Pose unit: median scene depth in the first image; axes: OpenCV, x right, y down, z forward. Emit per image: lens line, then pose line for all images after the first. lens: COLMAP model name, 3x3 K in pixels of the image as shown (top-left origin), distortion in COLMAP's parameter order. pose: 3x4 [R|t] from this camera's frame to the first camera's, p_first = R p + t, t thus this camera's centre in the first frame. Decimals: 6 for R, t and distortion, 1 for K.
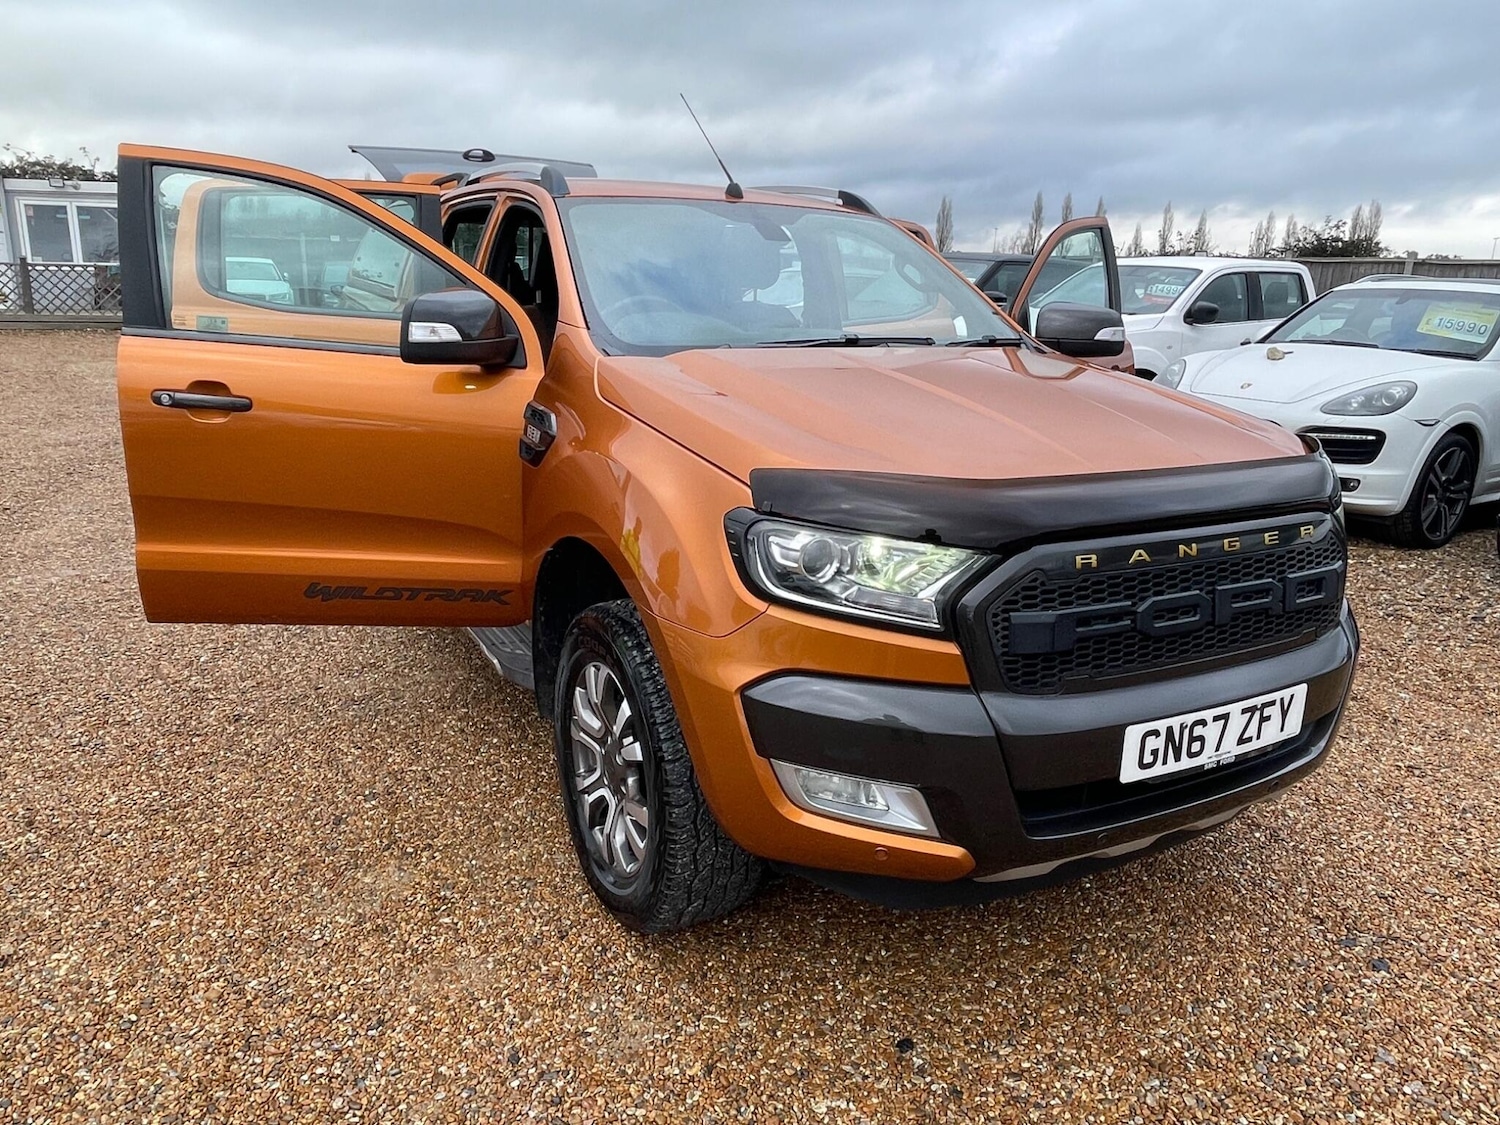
lens RADIAL K [[1054.8, 0, 745.2], [0, 1054.8, 549.8], [0, 0, 1]] dist [-0.002815, -0.010955]
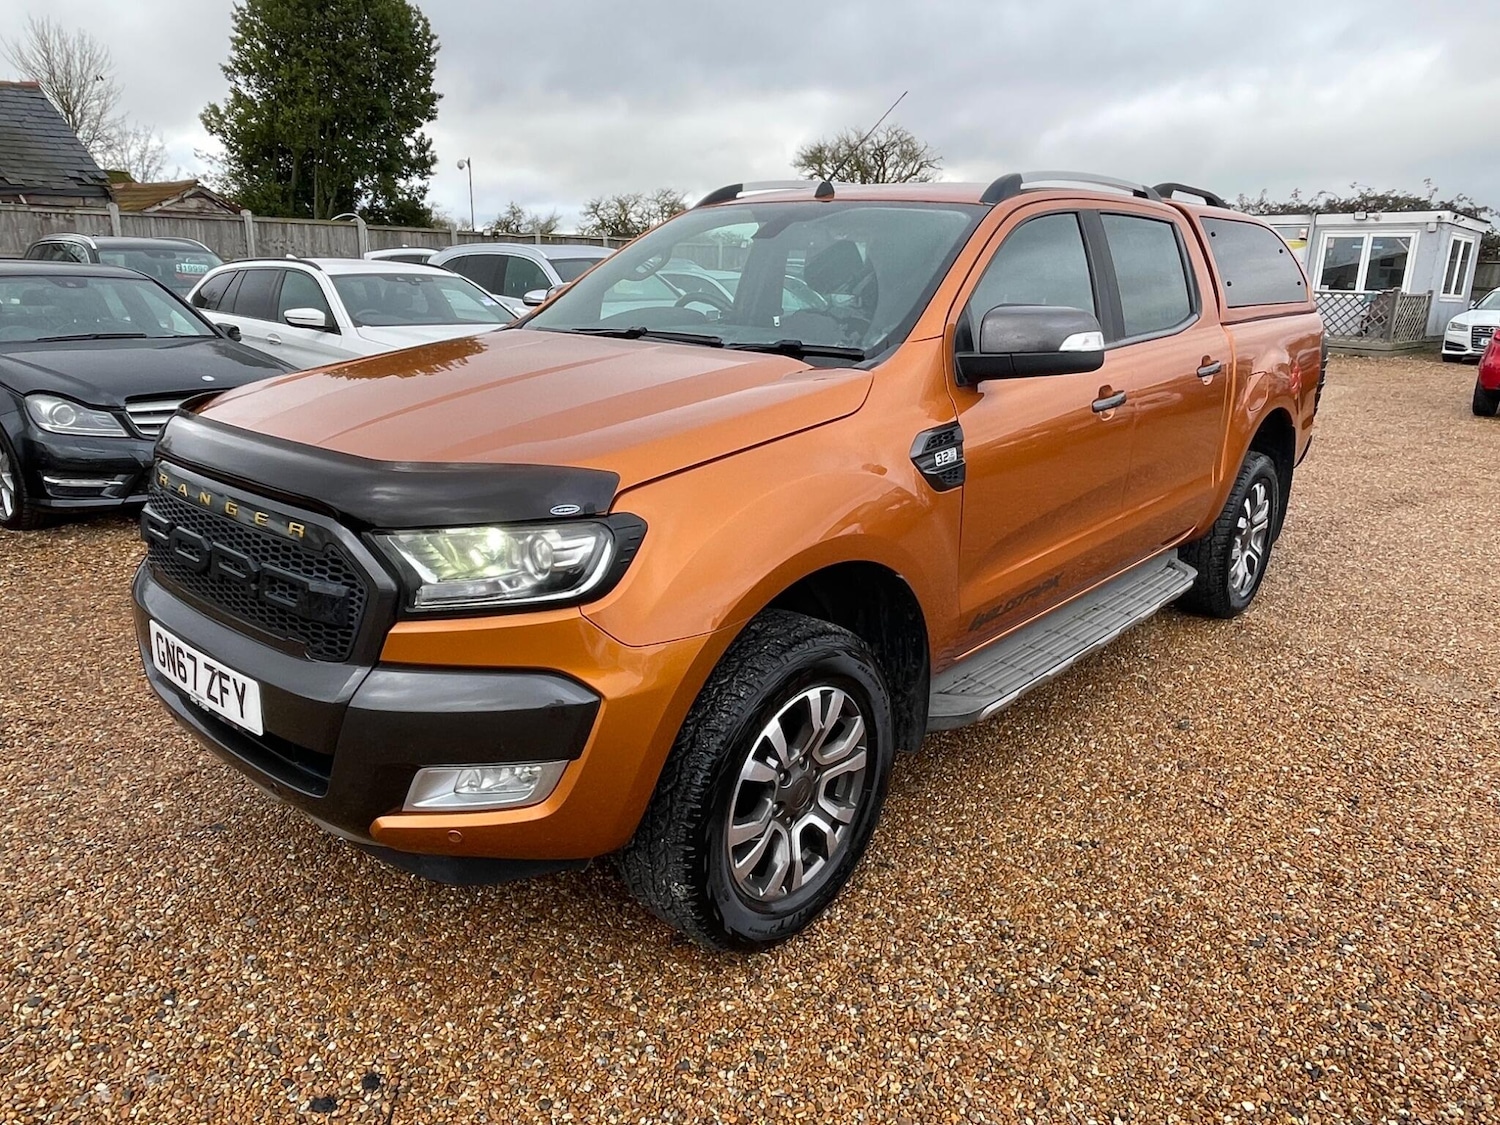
lens RADIAL K [[1056.8, 0, 751.1], [0, 1056.8, 556.6], [0, 0, 1]] dist [-0.004799, -0.005560]
pose [[0.360597, 0.226602, -0.904777, 1.636016], [-0.248595, 0.958300, 0.140929, -0.240132], [0.898983, 0.174105, 0.401892, 1.075412]]
